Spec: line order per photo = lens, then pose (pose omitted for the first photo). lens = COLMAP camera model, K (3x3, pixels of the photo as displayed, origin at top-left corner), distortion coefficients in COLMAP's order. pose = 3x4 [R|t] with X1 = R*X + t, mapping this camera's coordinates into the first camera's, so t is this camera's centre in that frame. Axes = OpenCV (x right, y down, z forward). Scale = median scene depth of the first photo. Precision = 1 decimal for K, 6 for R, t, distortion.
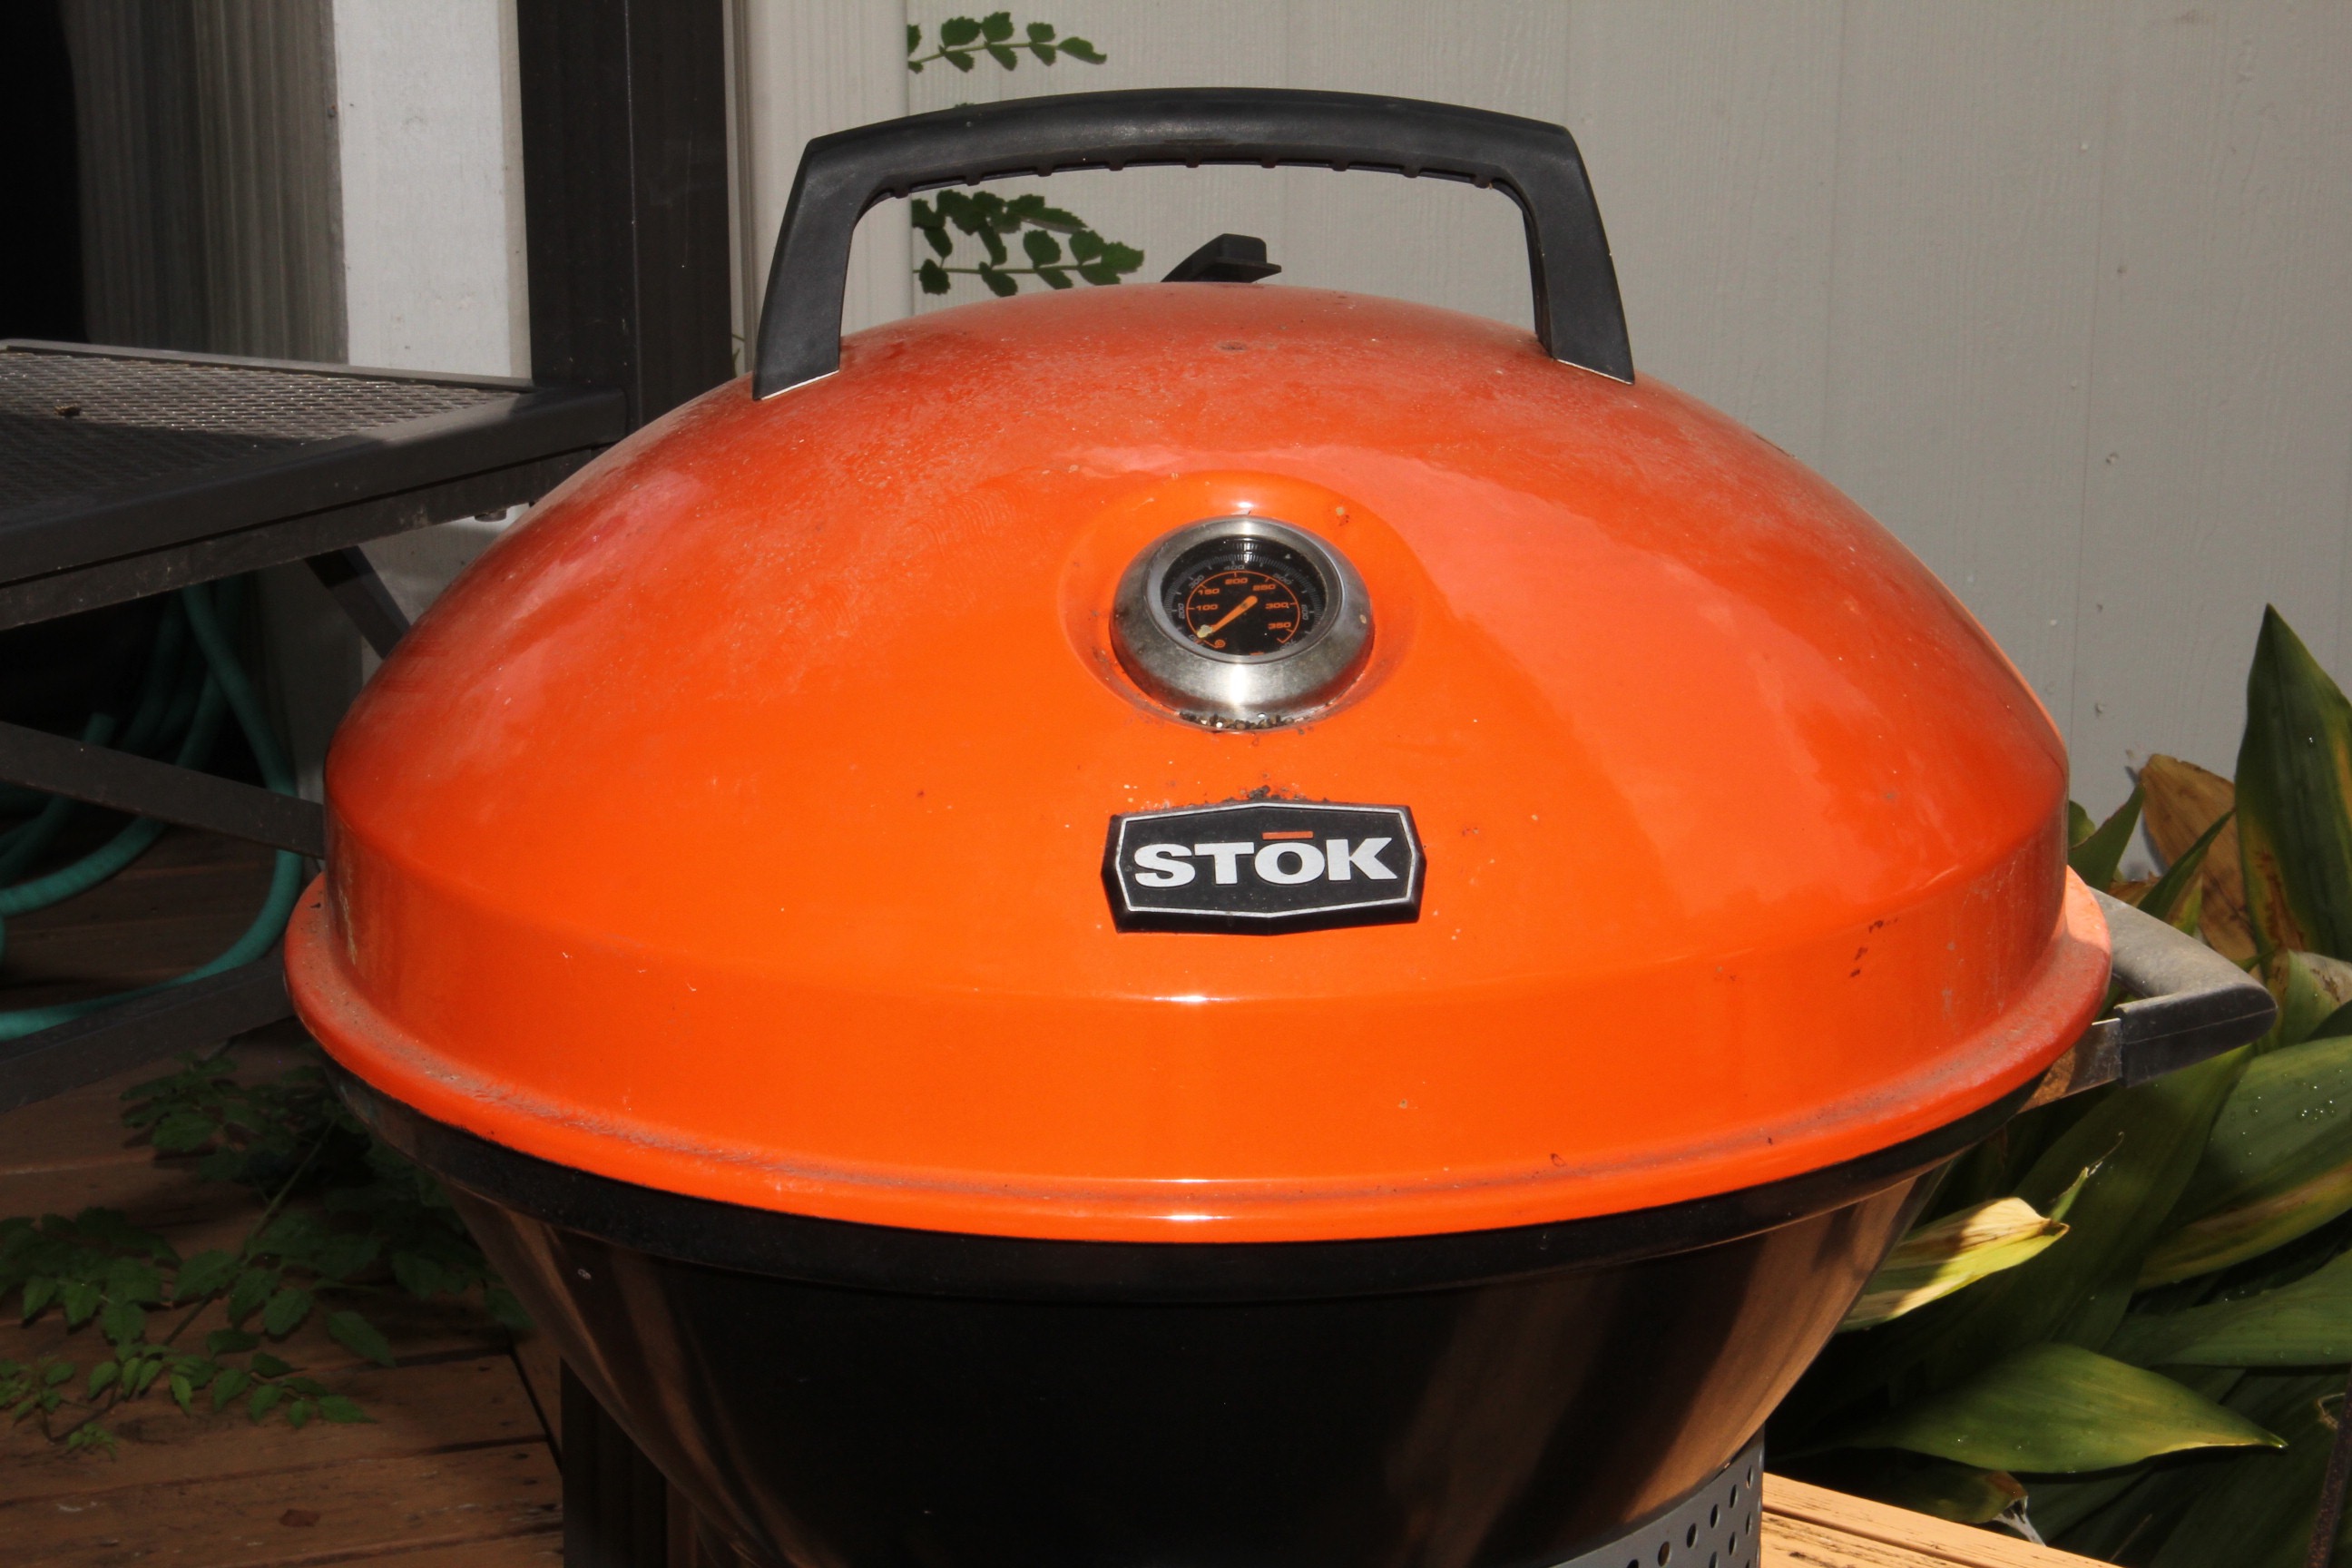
lens RADIAL K [[5311.1, 0, 1162.2], [0, 5311.1, 831.7], [0, 0, 1]] dist [0.433901, -0.154024]
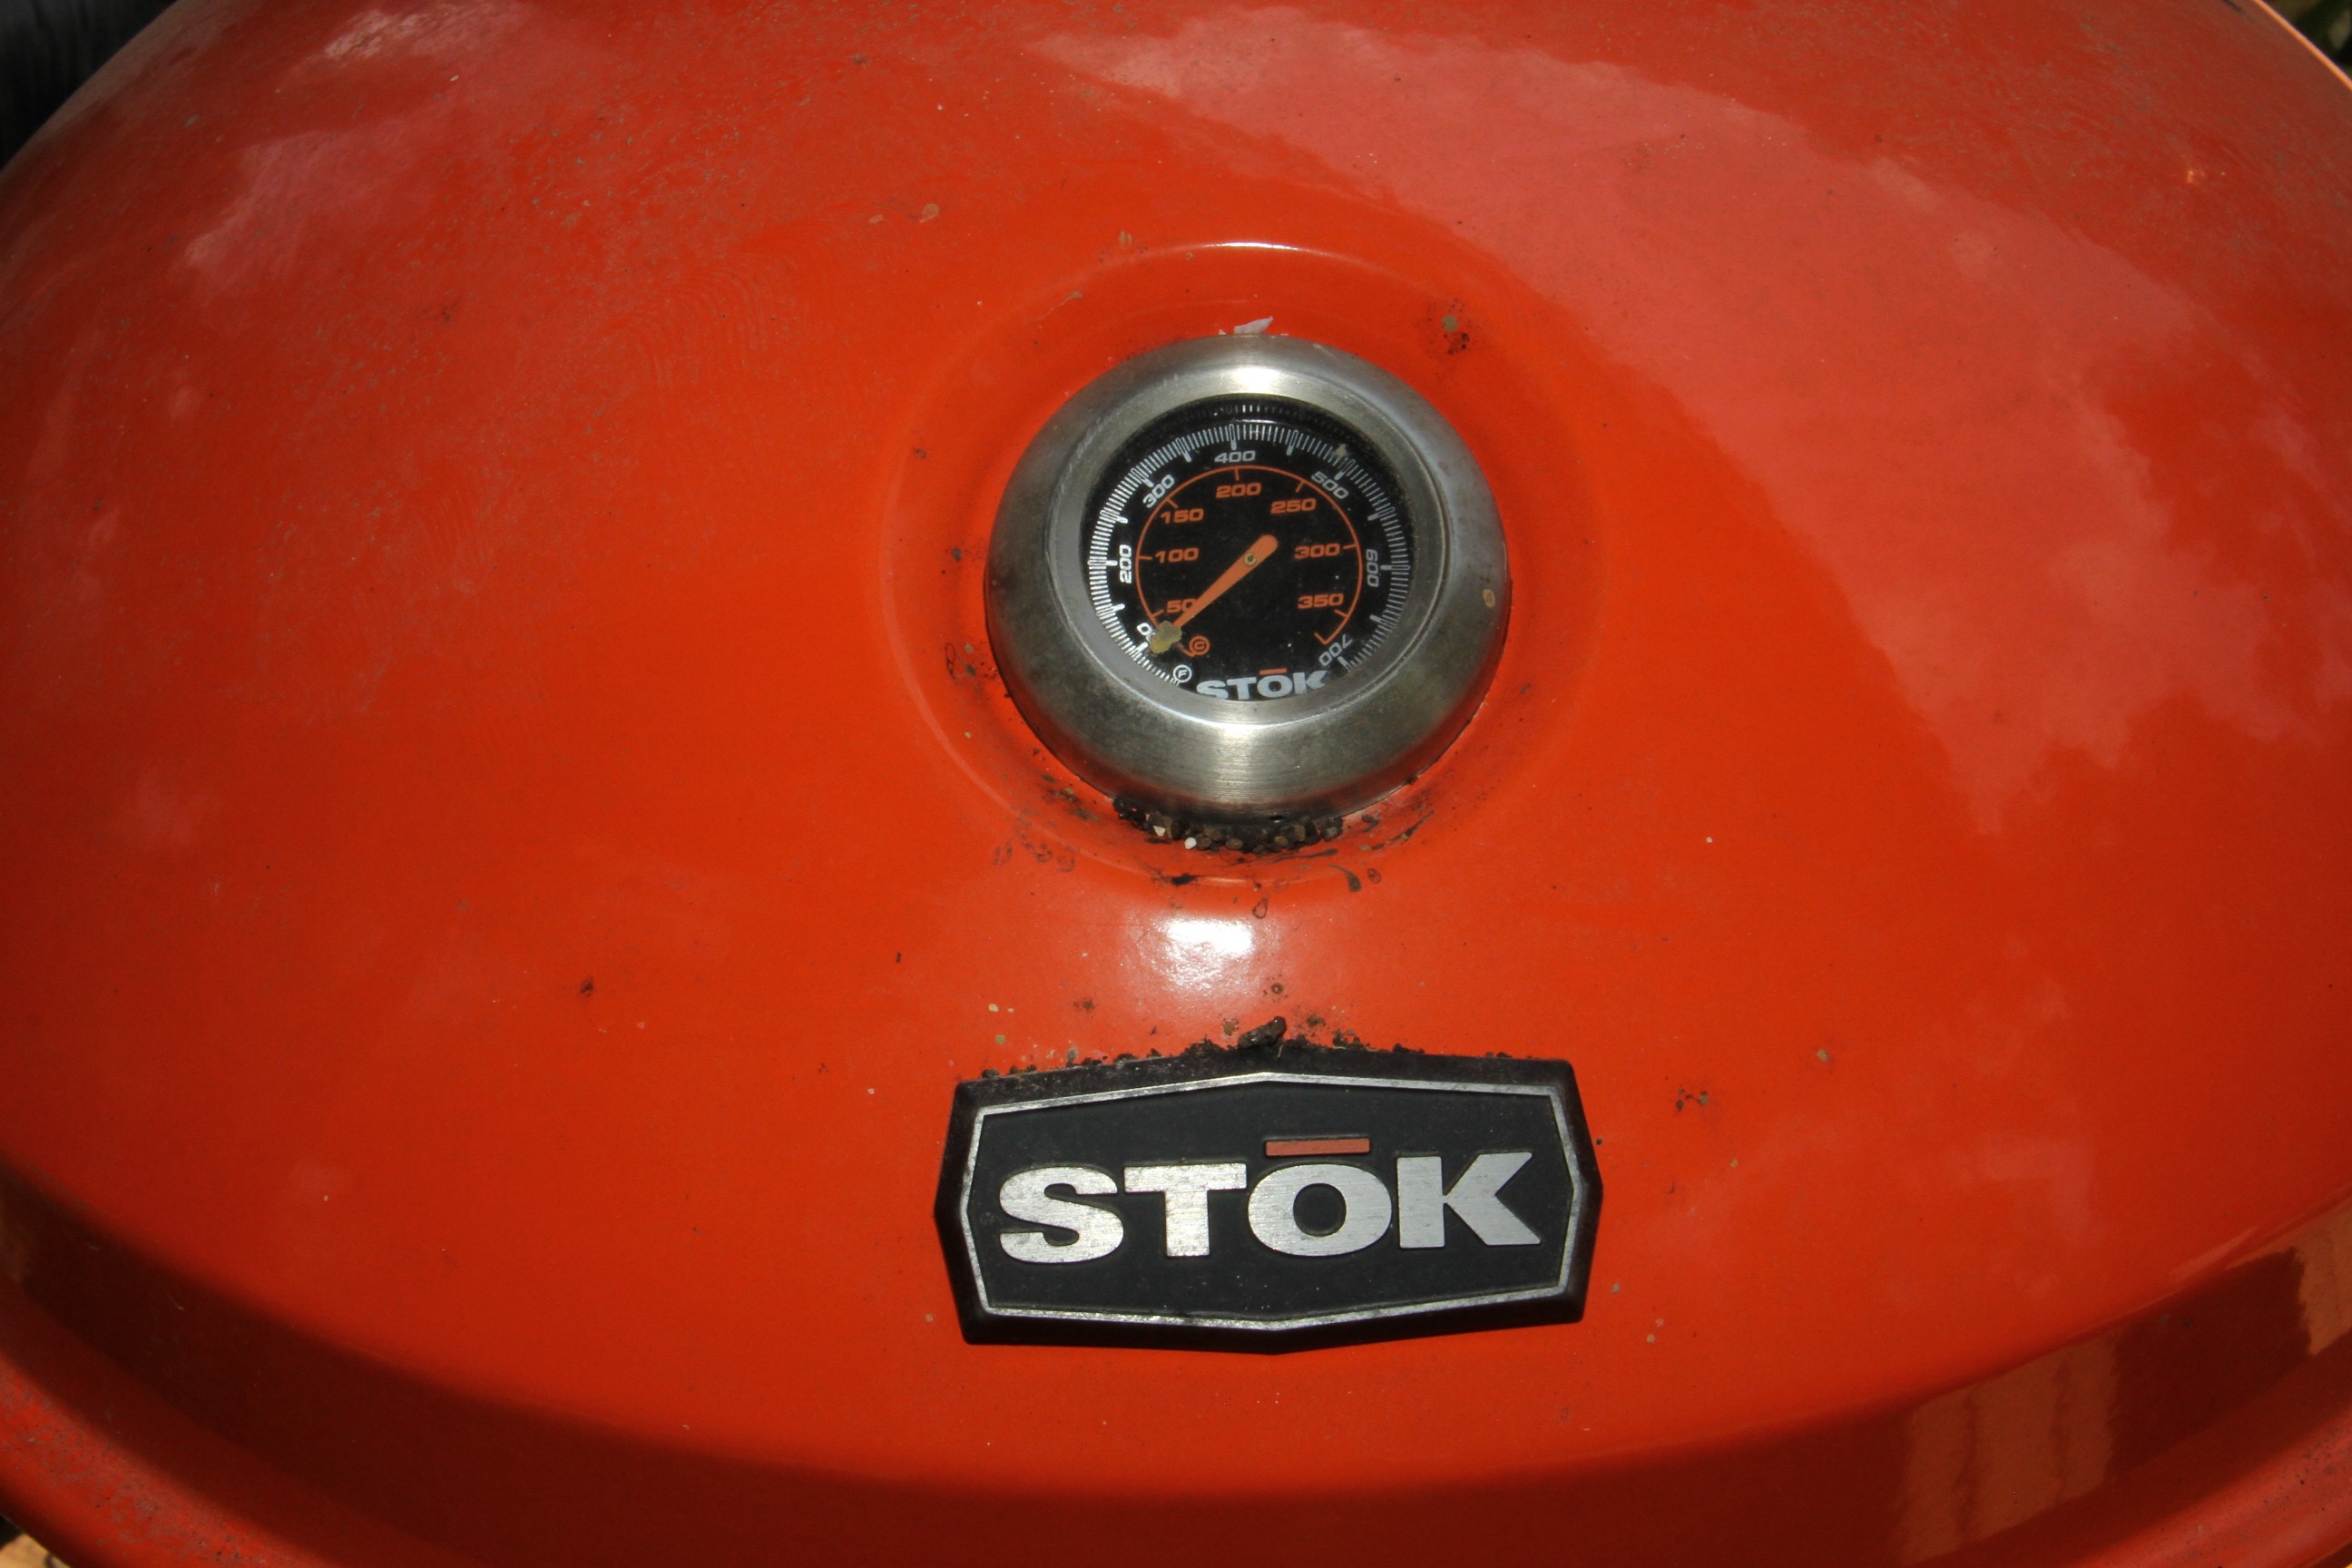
lens RADIAL K [[3752.3, 0, 1176.0], [0, 3752.3, 784.0], [0, 0, 1]] dist [0.045790, 0.050437]
pose [[0.999039, 0.018072, -0.039924, 0.023776], [-0.004667, 0.949709, 0.313100, -0.137788], [0.043575, -0.312613, 0.948881, 0.684337]]
